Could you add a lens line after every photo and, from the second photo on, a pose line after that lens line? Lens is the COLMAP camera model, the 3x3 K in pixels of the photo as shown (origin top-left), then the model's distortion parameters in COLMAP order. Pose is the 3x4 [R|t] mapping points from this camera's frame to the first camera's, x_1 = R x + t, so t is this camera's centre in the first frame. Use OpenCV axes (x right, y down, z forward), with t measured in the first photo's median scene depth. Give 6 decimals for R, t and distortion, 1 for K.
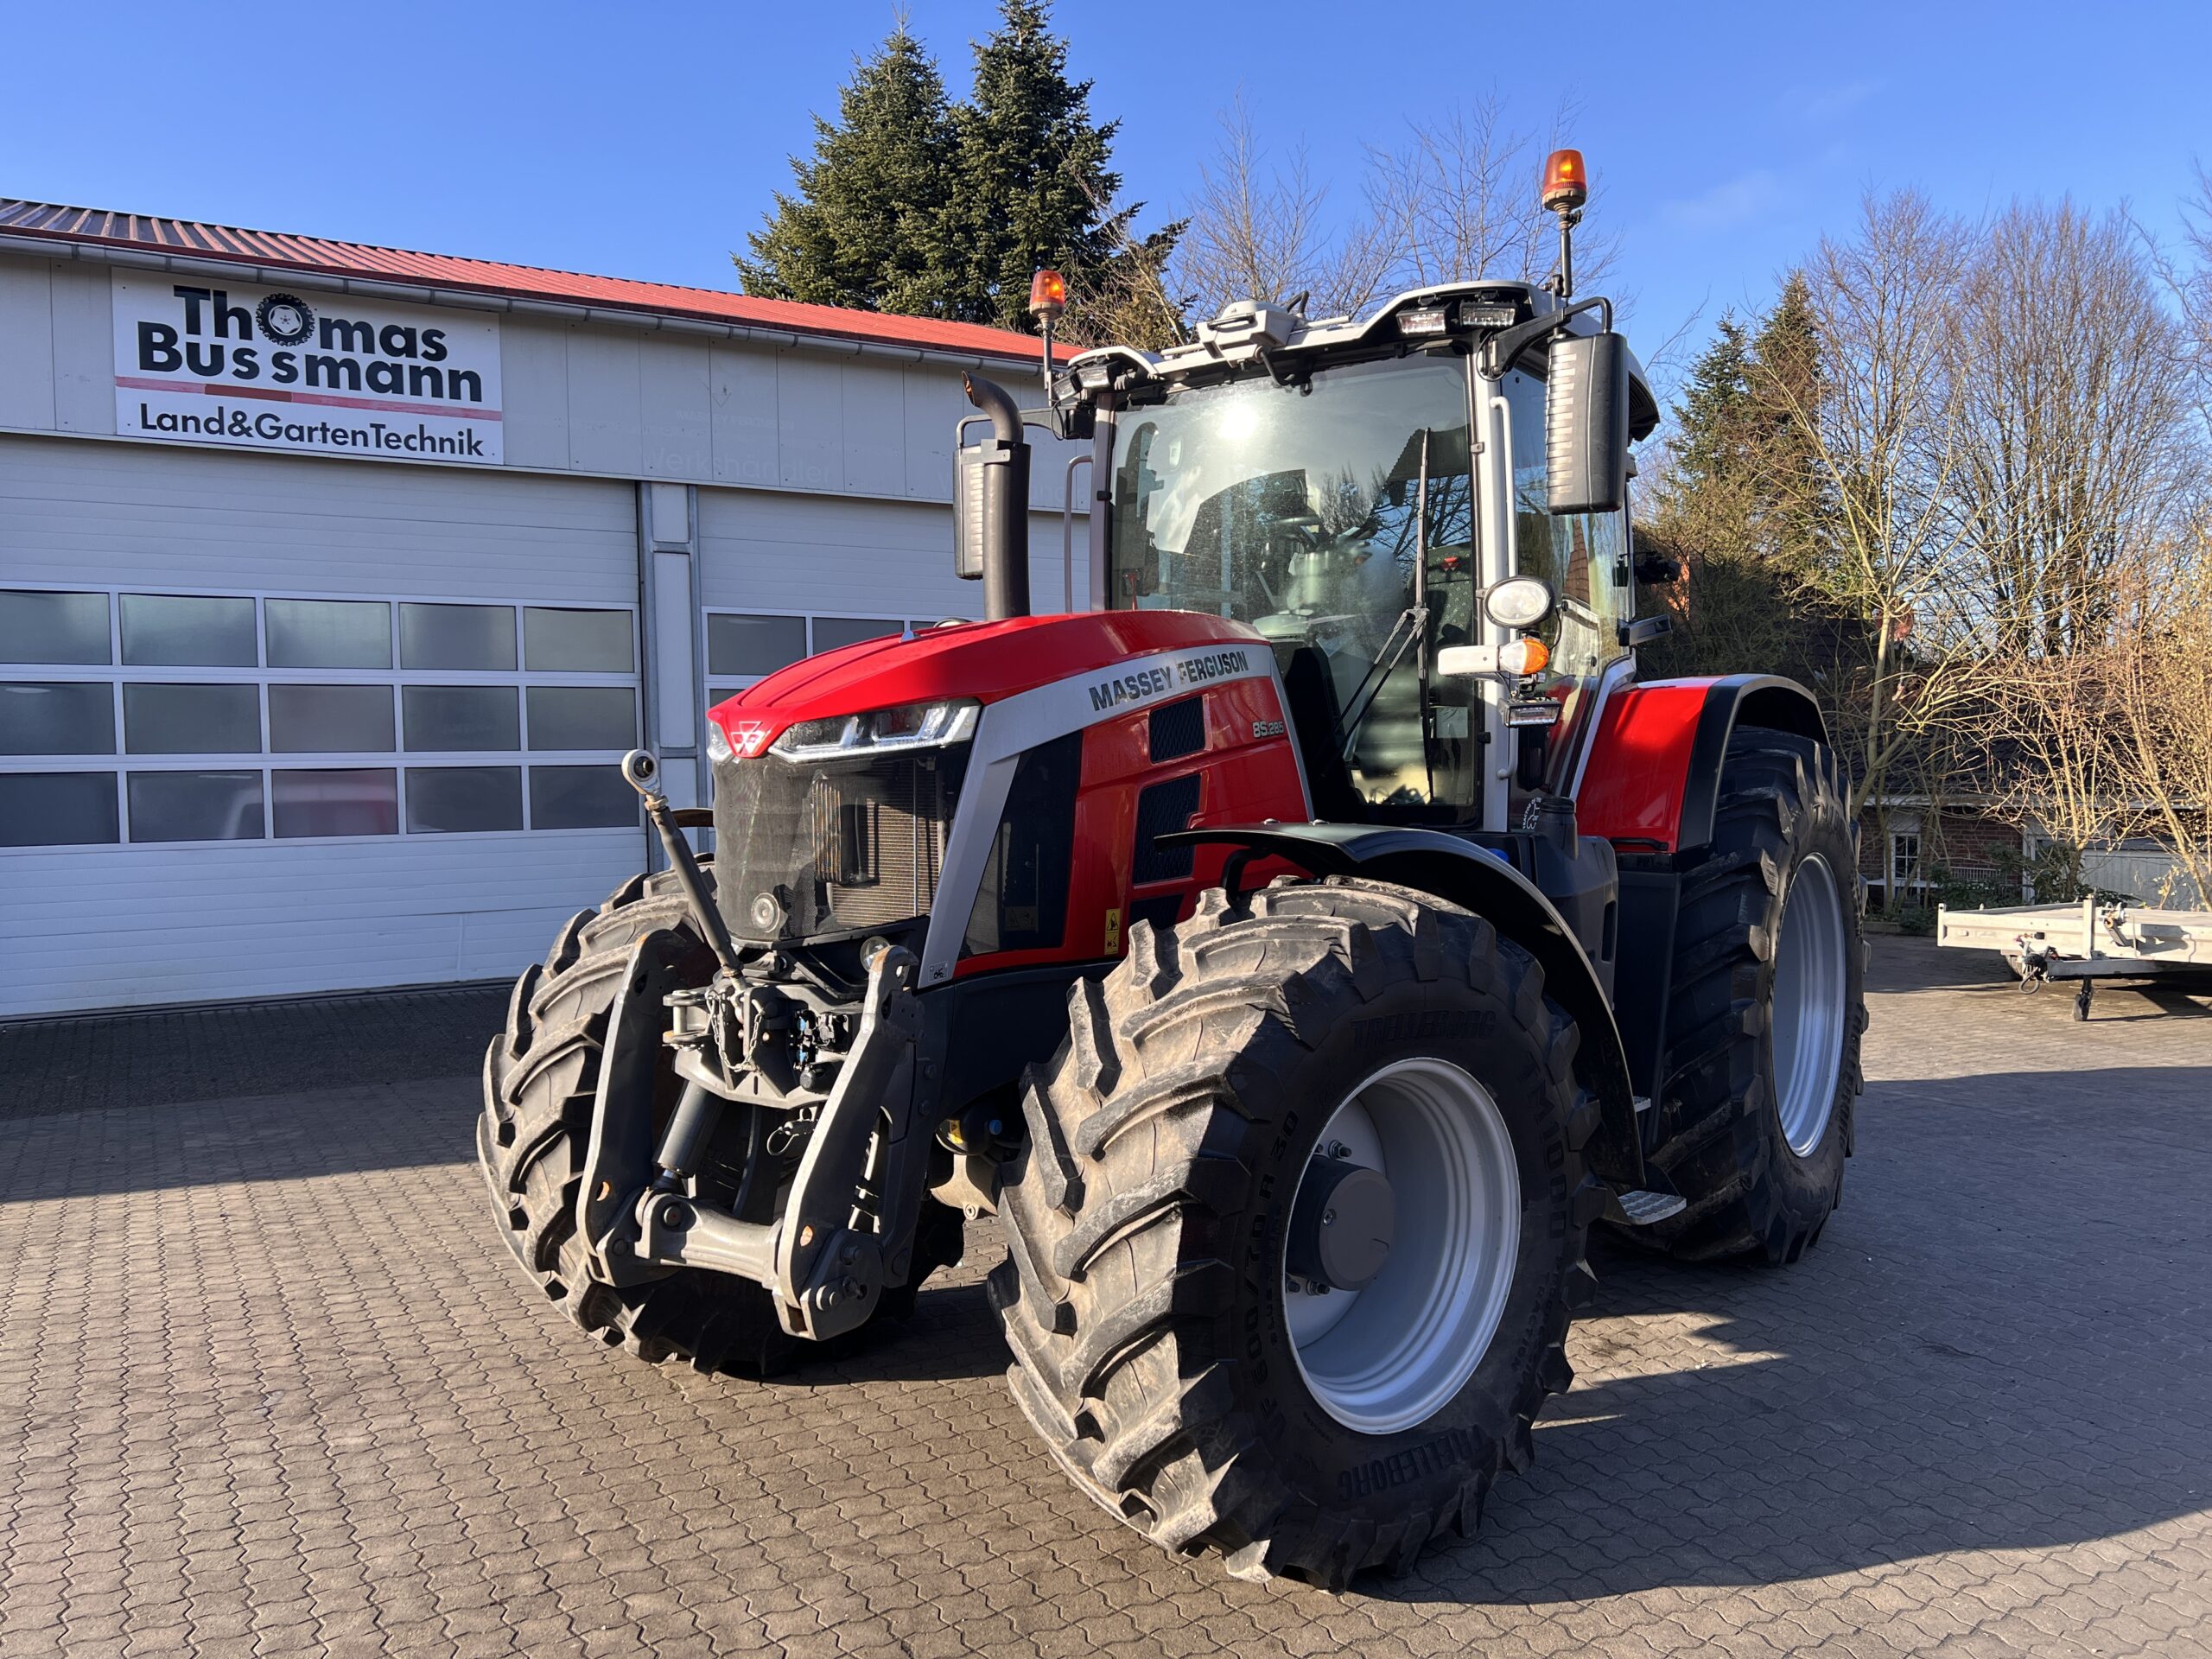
lens RADIAL K [[1655.1, 0, 1107.3], [0, 1655.1, 831.9], [0, 0, 1]] dist [0.061133, -0.067447]
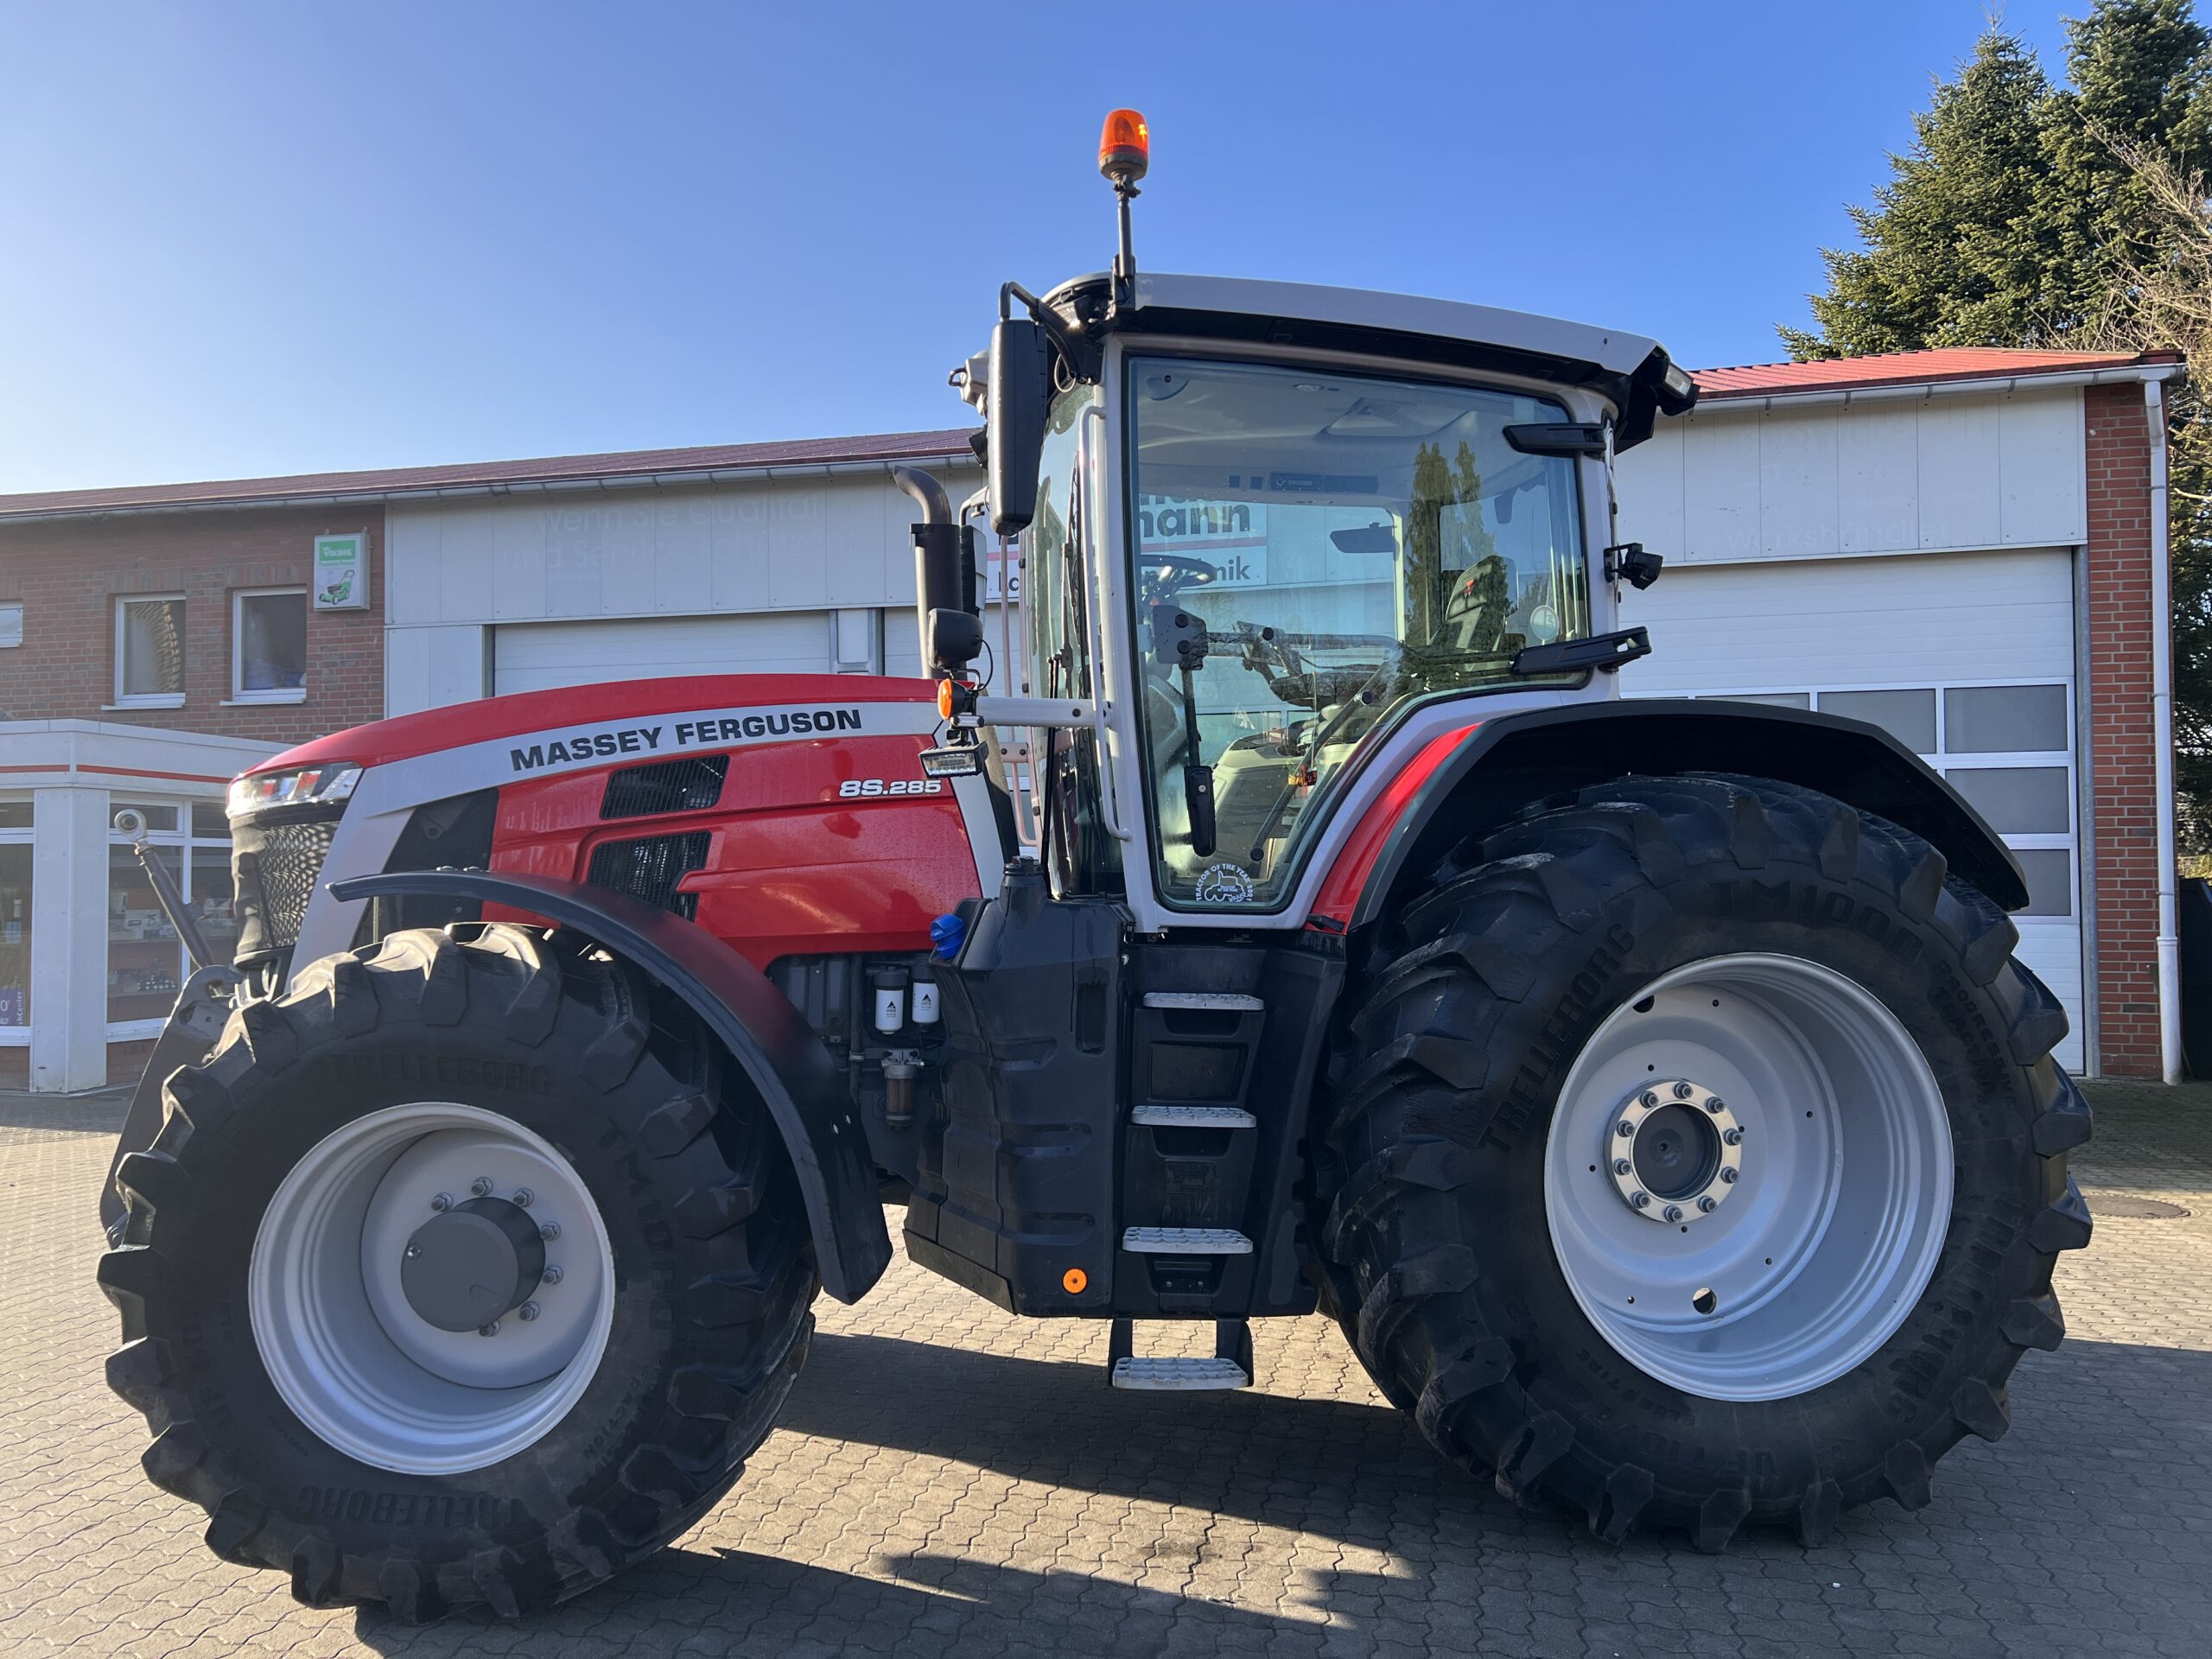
lens RADIAL K [[1655.1, 0, 1100.3], [0, 1655.1, 841.5], [0, 0, 1]] dist [0.061133, -0.067447]
pose [[0.724157, -0.006778, -0.689602, 0.329425], [-0.033753, 0.998405, -0.045258, 0.003268], [0.688809, 0.056050, 0.722773, 0.150457]]
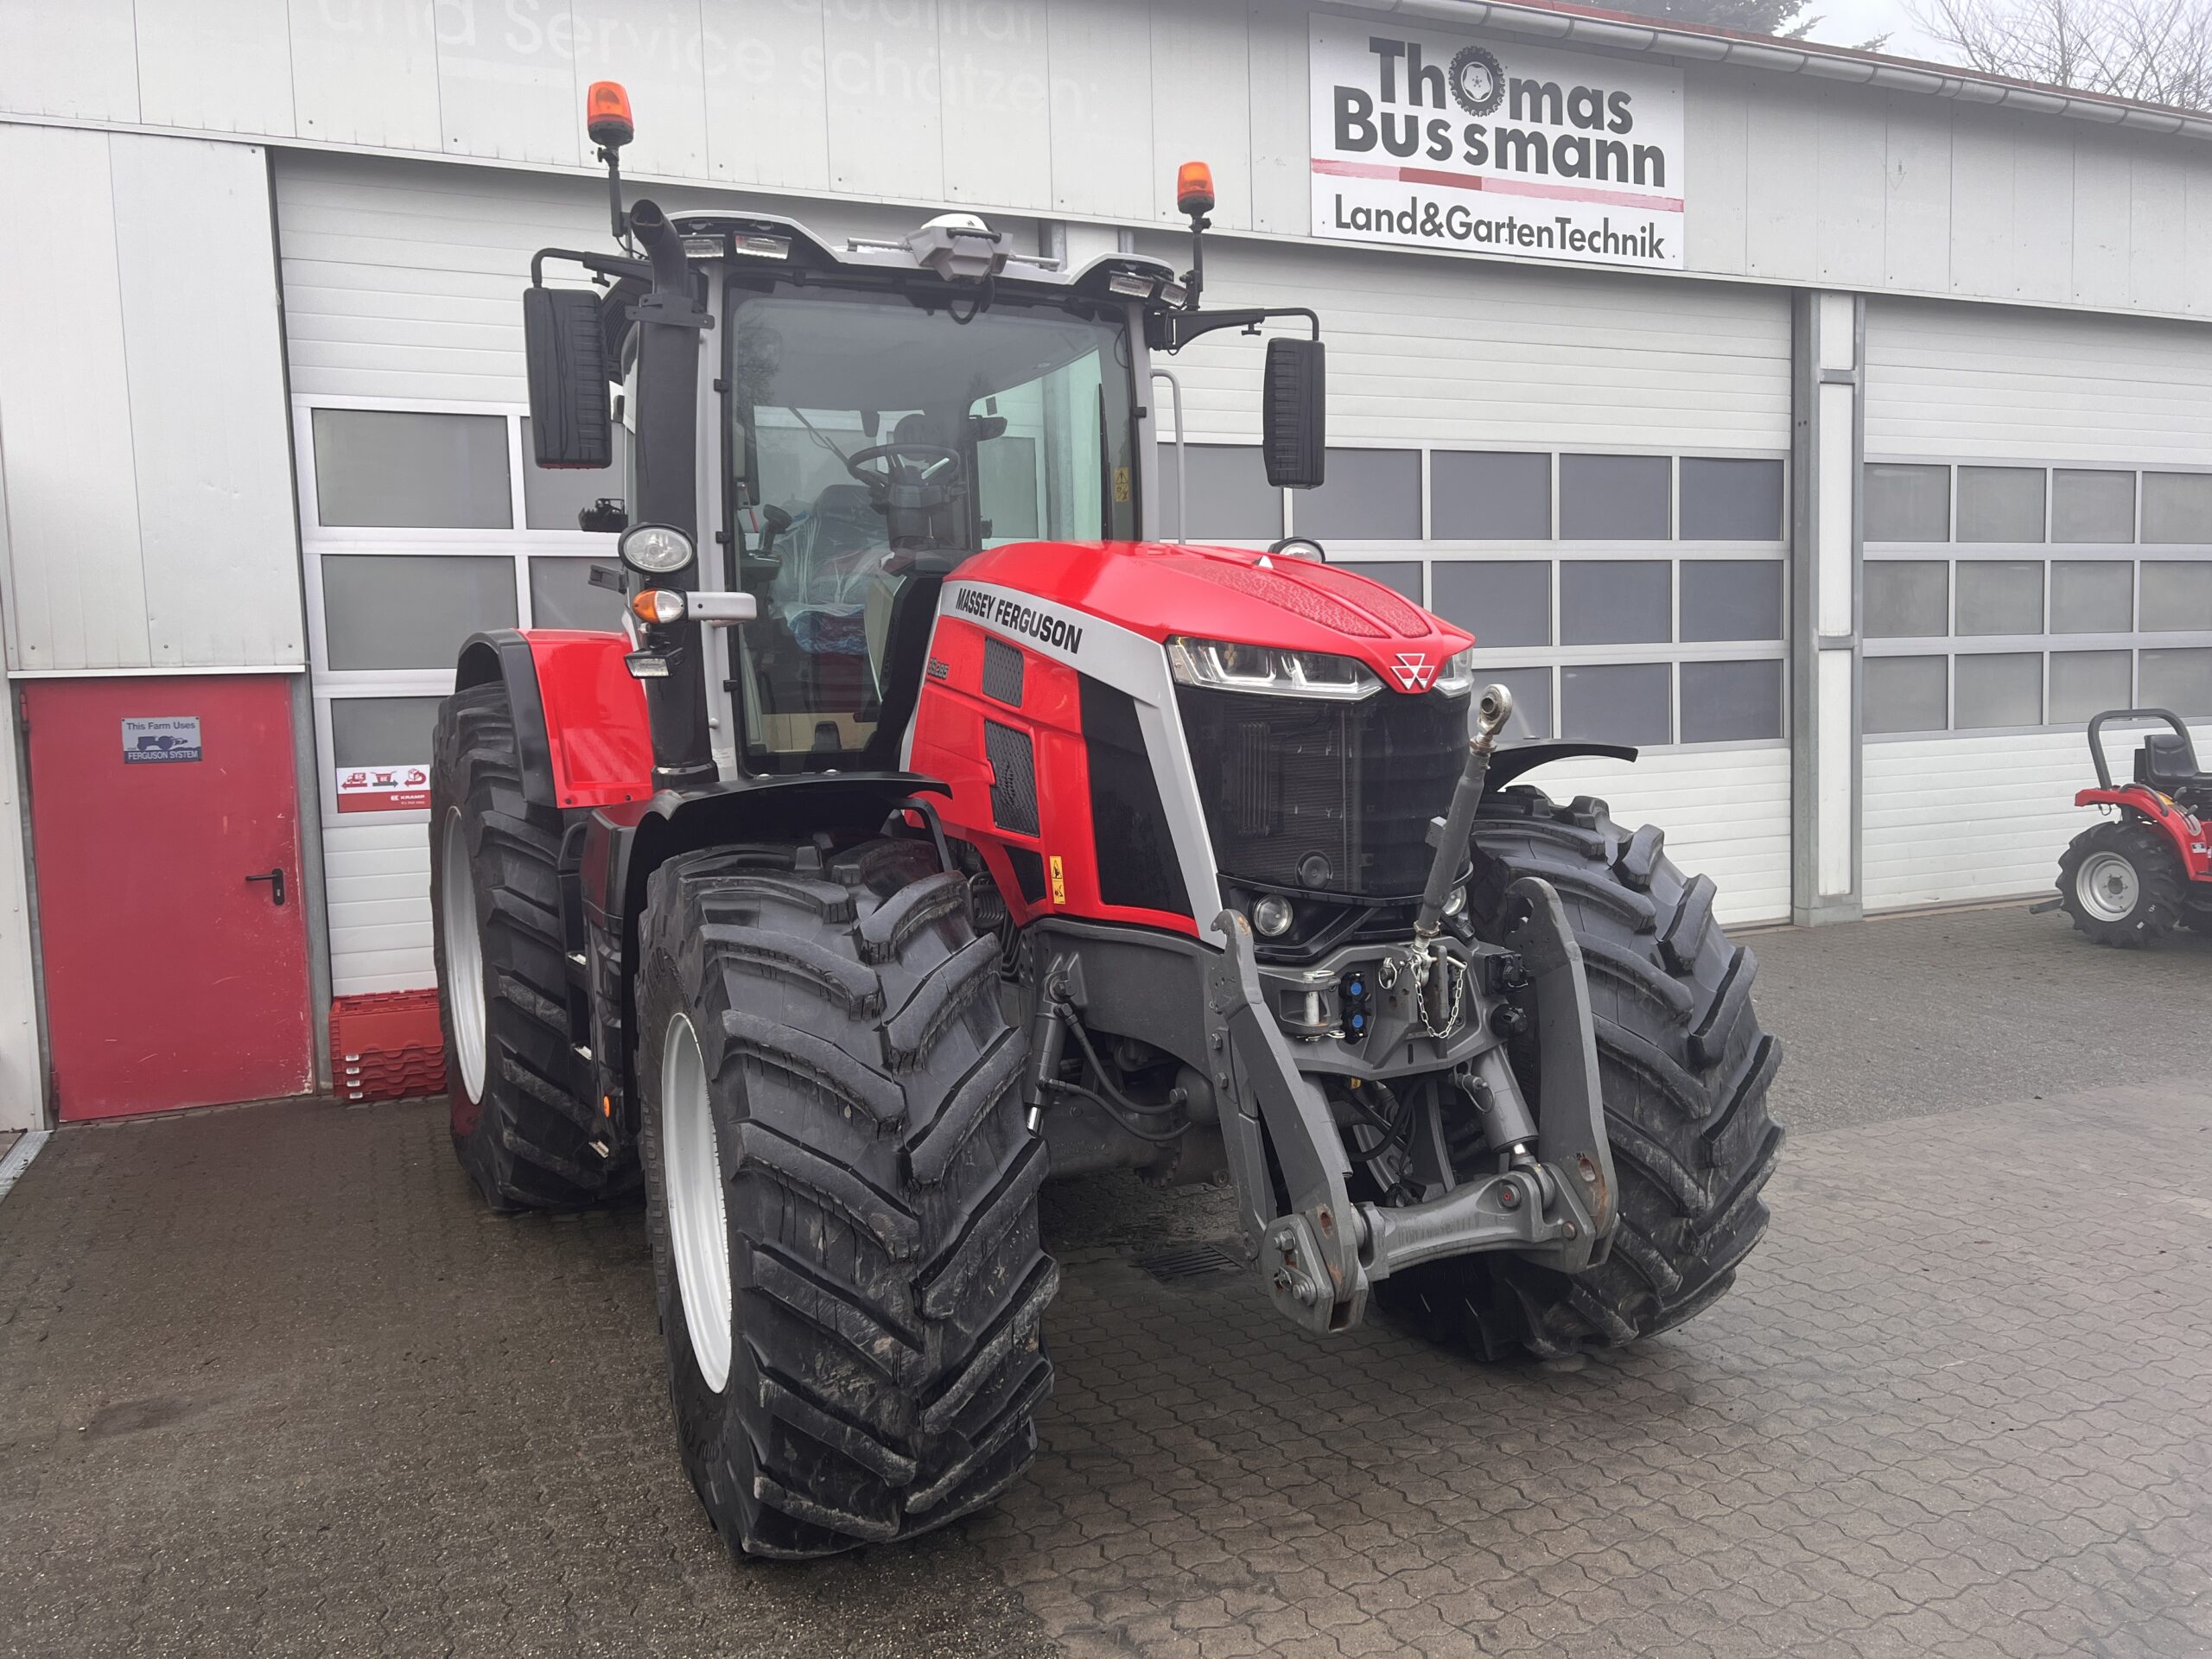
lens RADIAL K [[1655.1, 0, 1112.5], [0, 1655.1, 819.0], [0, 0, 1]] dist [0.061133, -0.067447]
pose [[0.994321, -0.006876, -0.106203, -0.572635], [0.010884, 0.999248, 0.037209, 0.002627], [0.105867, -0.038154, 0.993648, 0.204344]]
